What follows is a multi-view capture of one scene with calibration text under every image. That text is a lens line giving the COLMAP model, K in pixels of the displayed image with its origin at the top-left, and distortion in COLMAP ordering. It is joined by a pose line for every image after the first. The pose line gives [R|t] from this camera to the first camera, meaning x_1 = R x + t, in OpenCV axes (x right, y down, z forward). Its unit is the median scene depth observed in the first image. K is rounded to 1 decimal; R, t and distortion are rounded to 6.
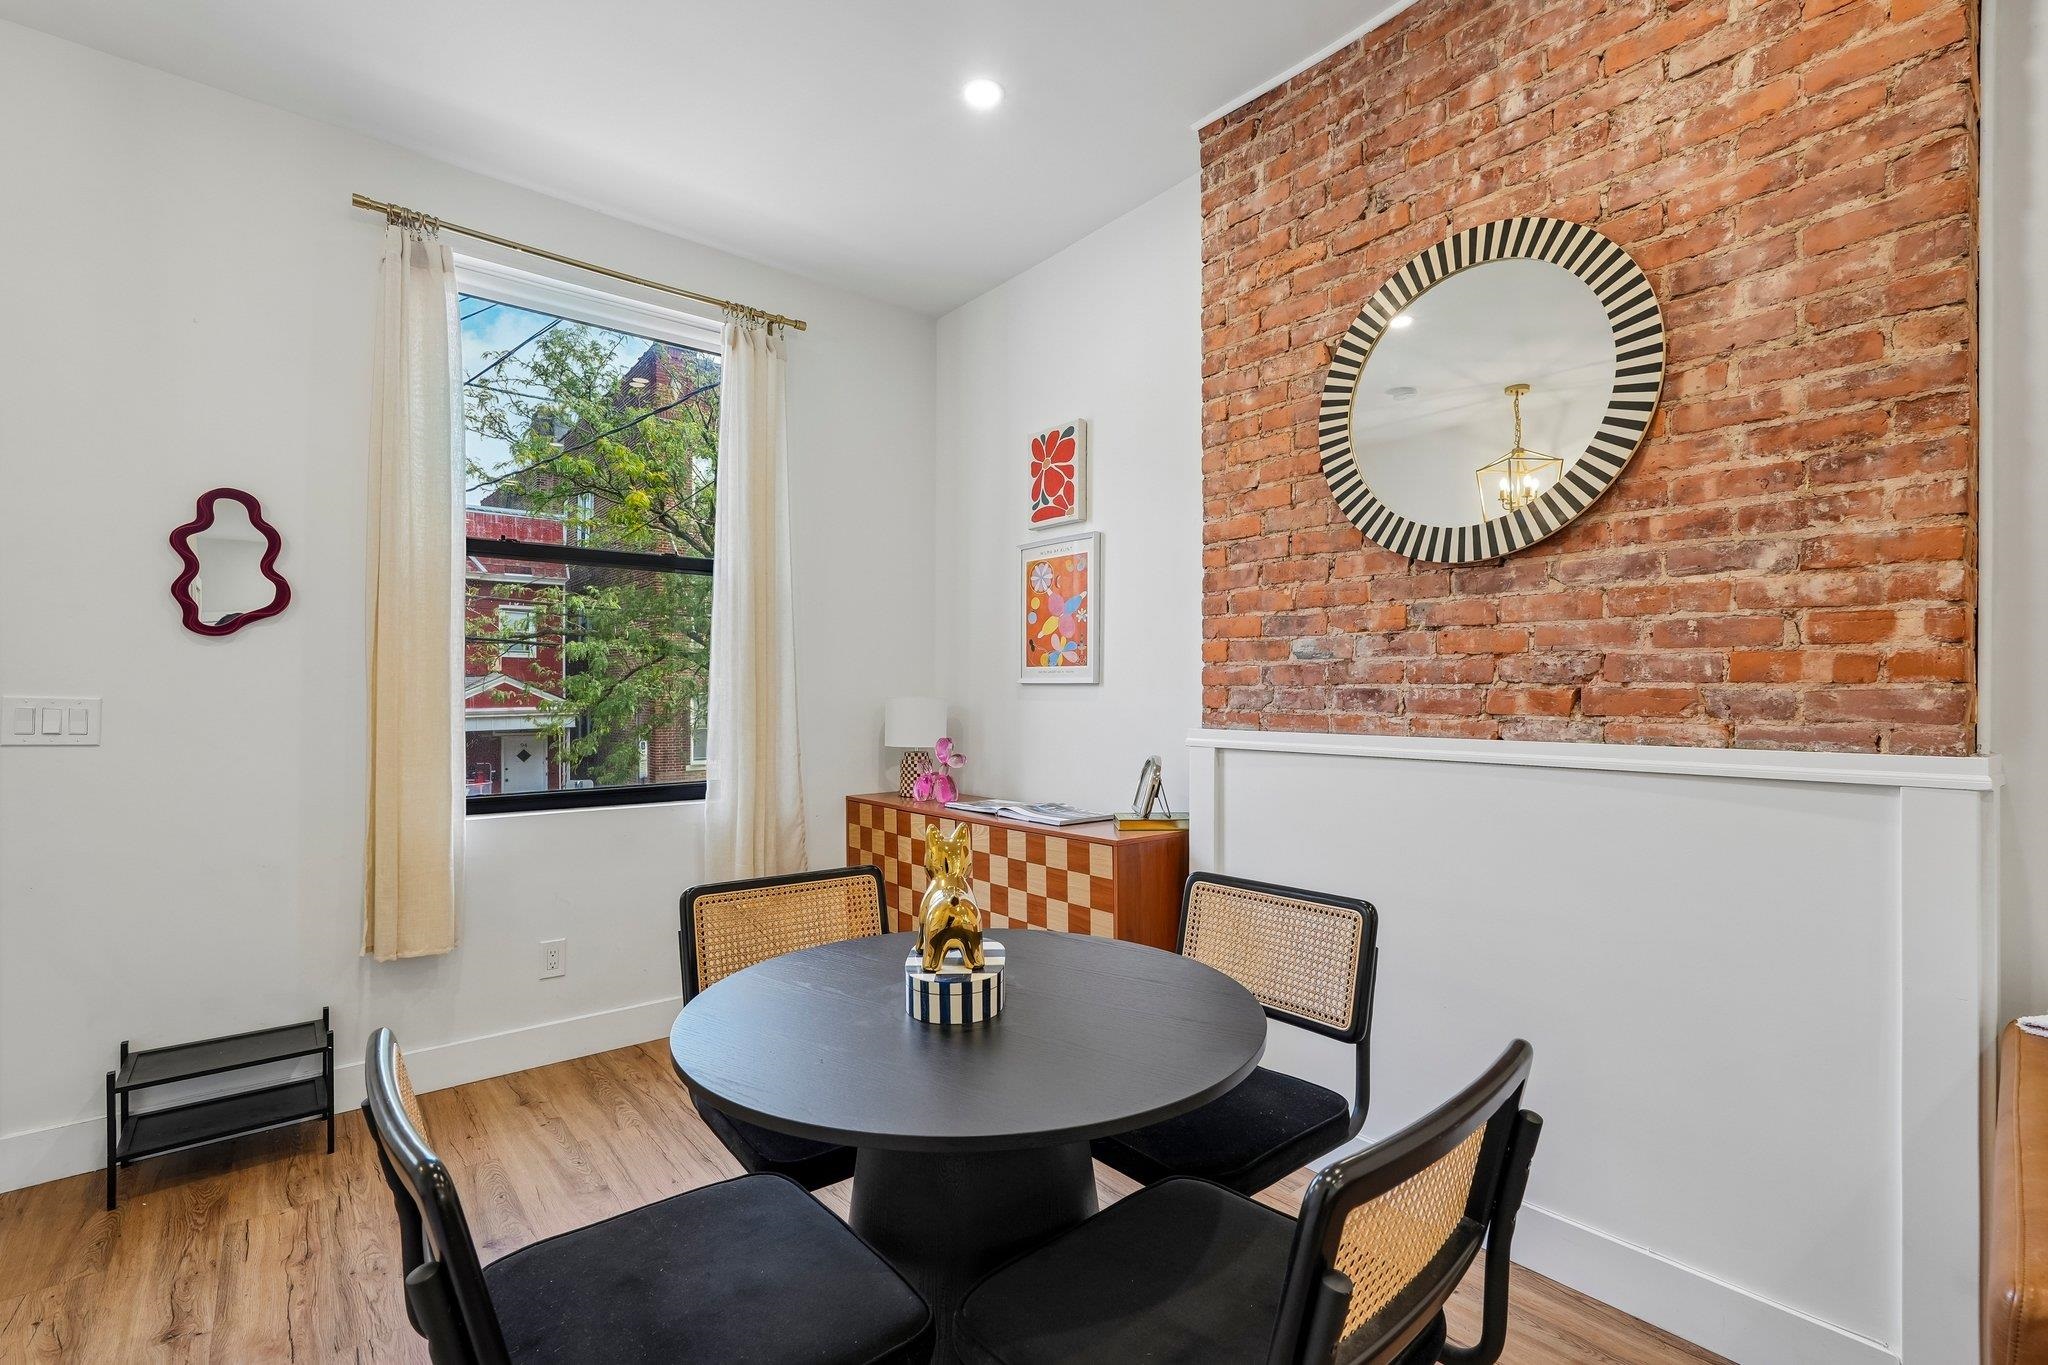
lens RADIAL K [[916.8, 0, 1018.0], [0, 916.8, 693.1], [0, 0, 1]] dist [-0.002806, 0.000523]
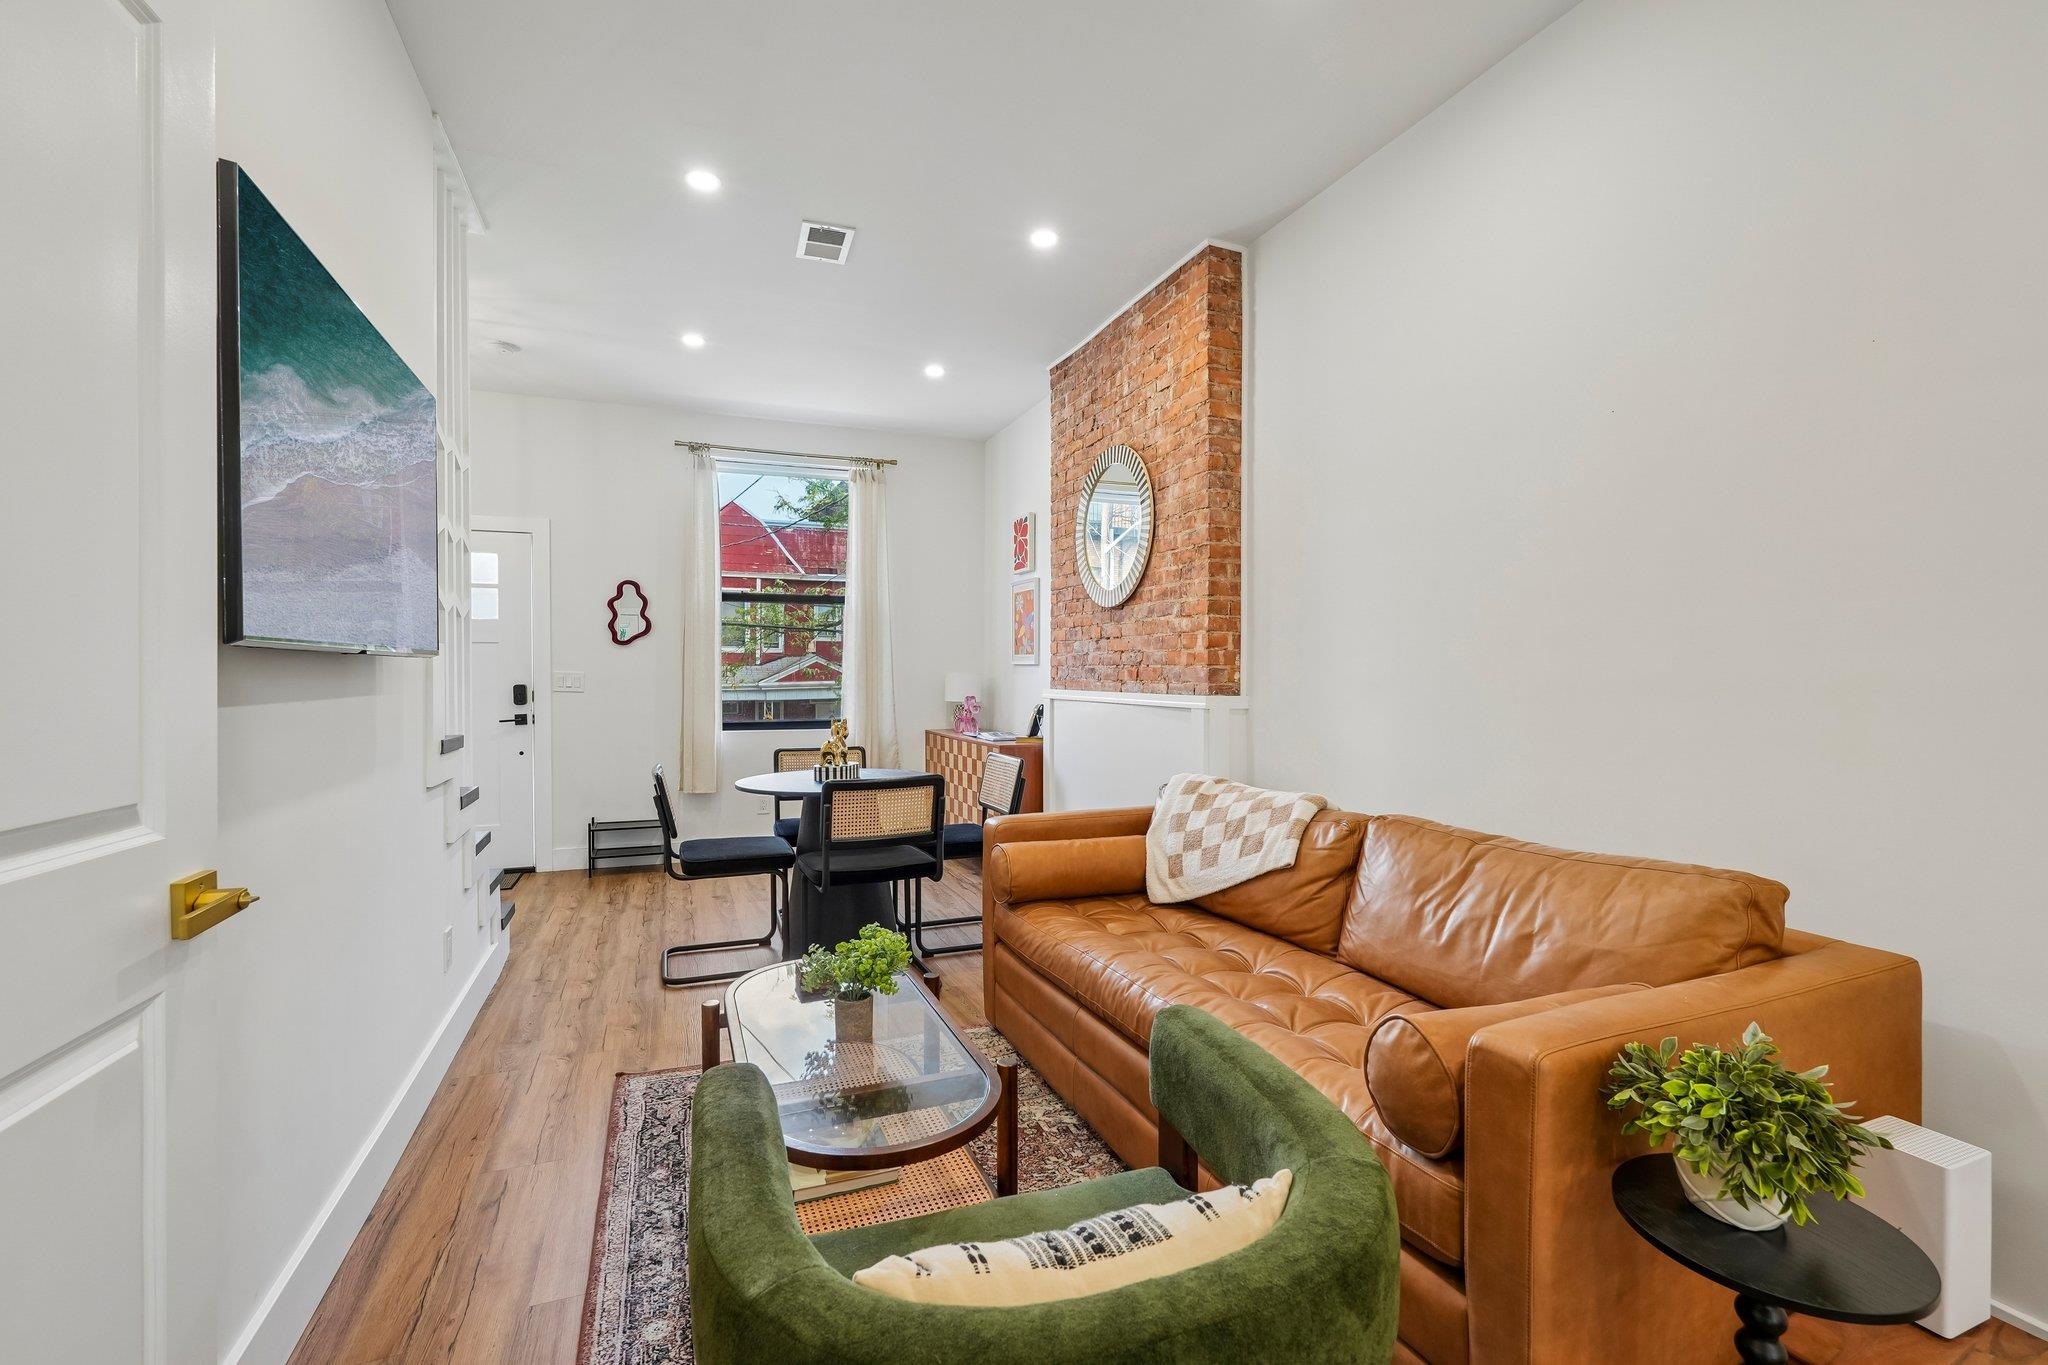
lens RADIAL K [[895.6, 0, 1024.0], [0, 895.6, 682.5], [0, 0, 1]] dist [-0.012737, 0.000321]
pose [[0.951807, 0.004235, -0.306668, 0.759717], [-0.000774, 0.999935, 0.011406, 0.004197], [0.306696, -0.010619, 0.951748, -0.818563]]
